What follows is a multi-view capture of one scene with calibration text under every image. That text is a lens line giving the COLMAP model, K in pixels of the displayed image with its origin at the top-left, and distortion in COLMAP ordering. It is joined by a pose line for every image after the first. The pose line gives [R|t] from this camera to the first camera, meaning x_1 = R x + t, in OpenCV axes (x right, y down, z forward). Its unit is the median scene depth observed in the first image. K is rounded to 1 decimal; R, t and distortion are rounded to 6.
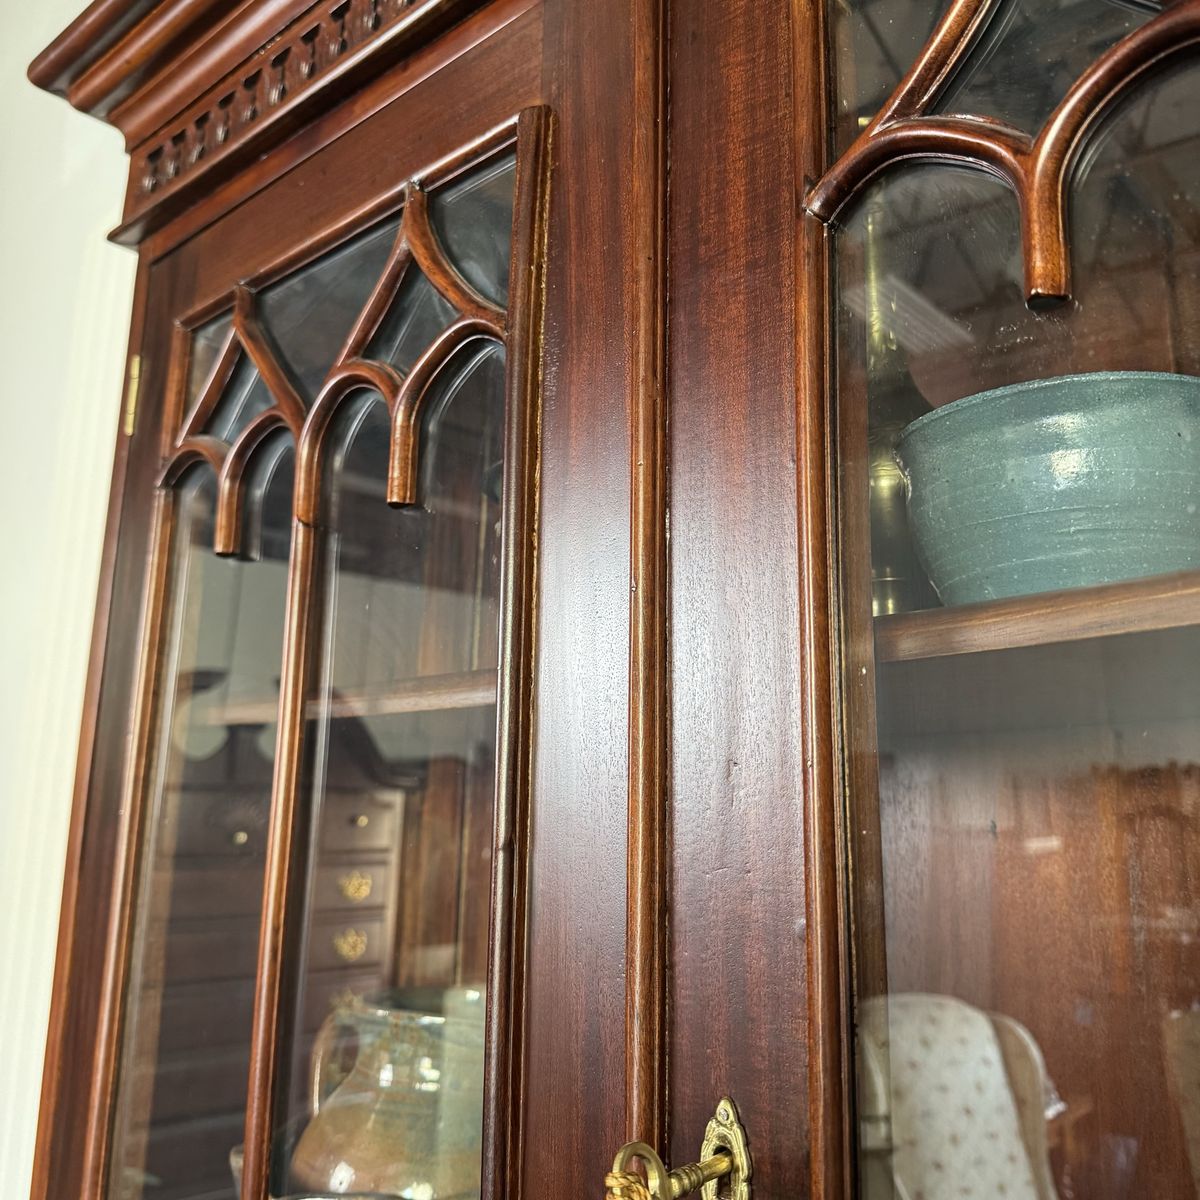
lens RADIAL K [[1184.5, 0, 600.0], [0, 1184.5, 600.0], [0, 0, 1]] dist [0.079854, -0.142865]
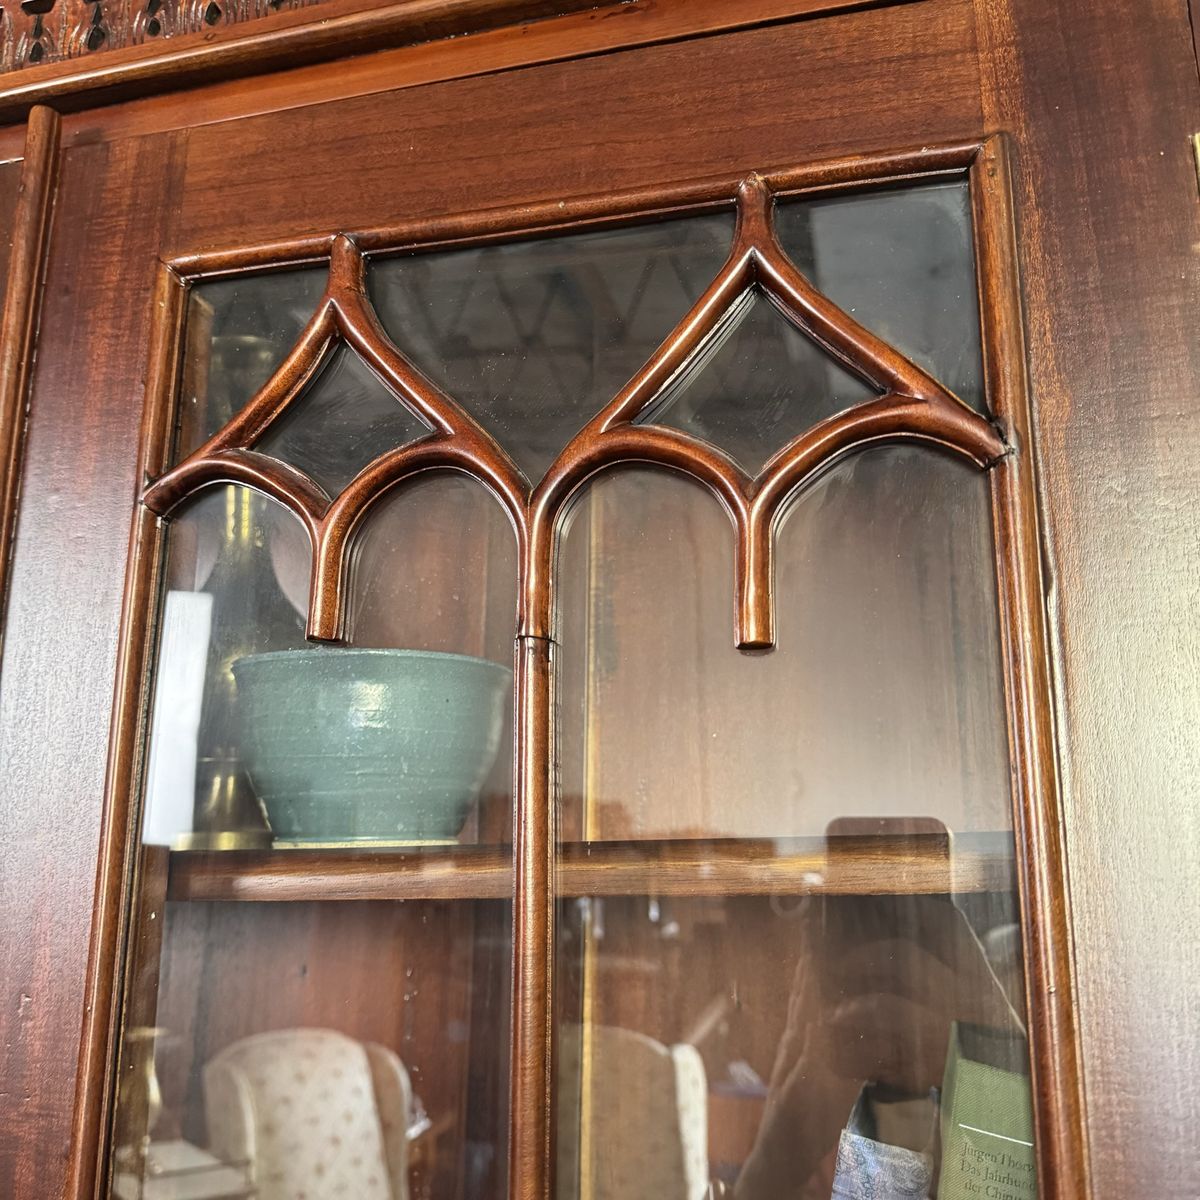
lens RADIAL K [[1238.9, 0, 629.3], [0, 1238.9, 600.9], [0, 0, 1]] dist [0.006158, -0.070419]
pose [[0.887393, 0.089373, 0.452268, 0.052509], [-0.093903, 0.995503, -0.012475, -0.236766], [-0.451349, -0.031400, 0.891795, -0.239229]]
